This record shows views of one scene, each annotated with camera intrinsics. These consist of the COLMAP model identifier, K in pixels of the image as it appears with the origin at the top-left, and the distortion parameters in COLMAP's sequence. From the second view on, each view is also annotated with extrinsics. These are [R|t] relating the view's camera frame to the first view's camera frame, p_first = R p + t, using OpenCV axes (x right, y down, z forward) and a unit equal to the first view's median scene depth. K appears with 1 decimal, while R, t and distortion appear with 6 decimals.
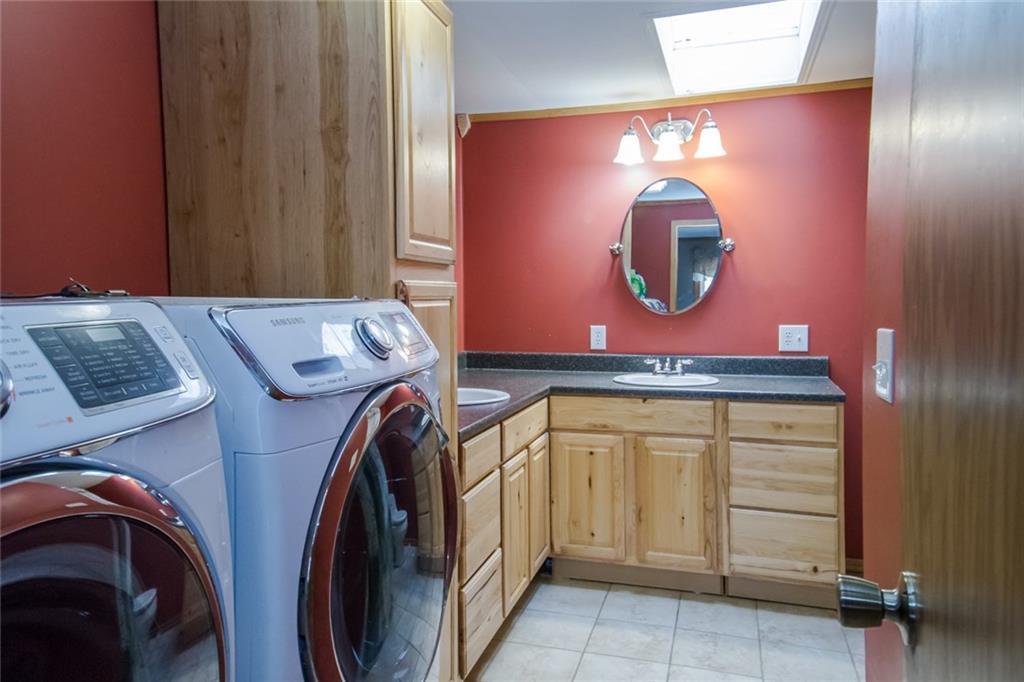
lens RADIAL K [[779.9, 0, 508.4], [0, 779.9, 344.6], [0, 0, 1]] dist [0.148185, -0.037474]
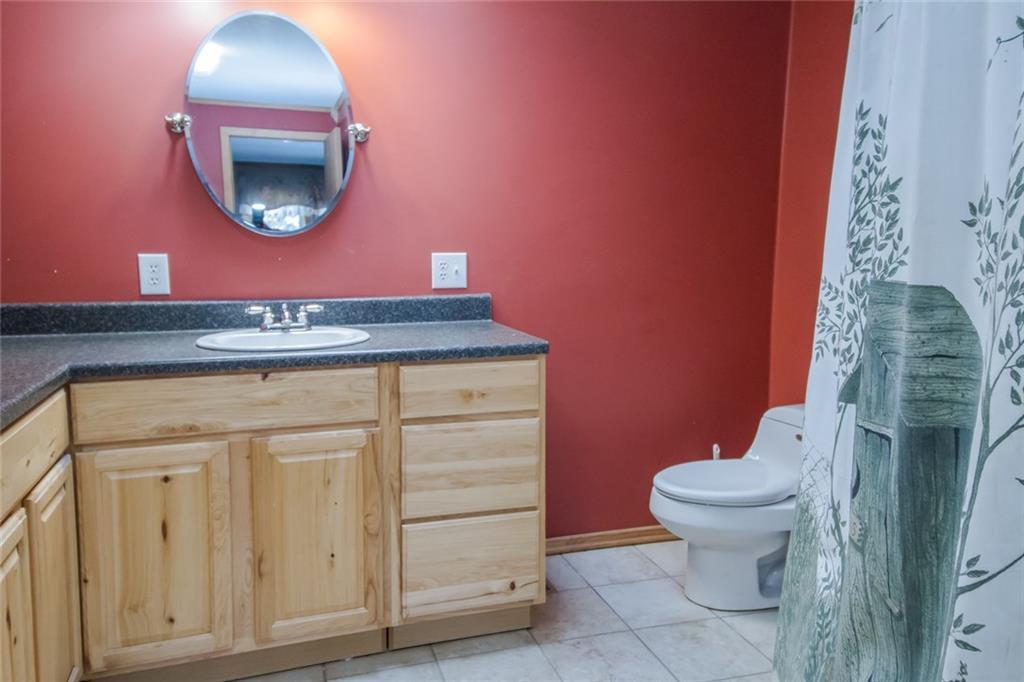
lens RADIAL K [[779.9, 0, 508.7], [0, 779.9, 334.7], [0, 0, 1]] dist [0.148185, -0.037474]
pose [[0.832304, -0.062621, 0.550771, 0.000663], [0.033721, 0.997478, 0.062453, 0.009029], [-0.553293, -0.033407, 0.832317, 0.397065]]
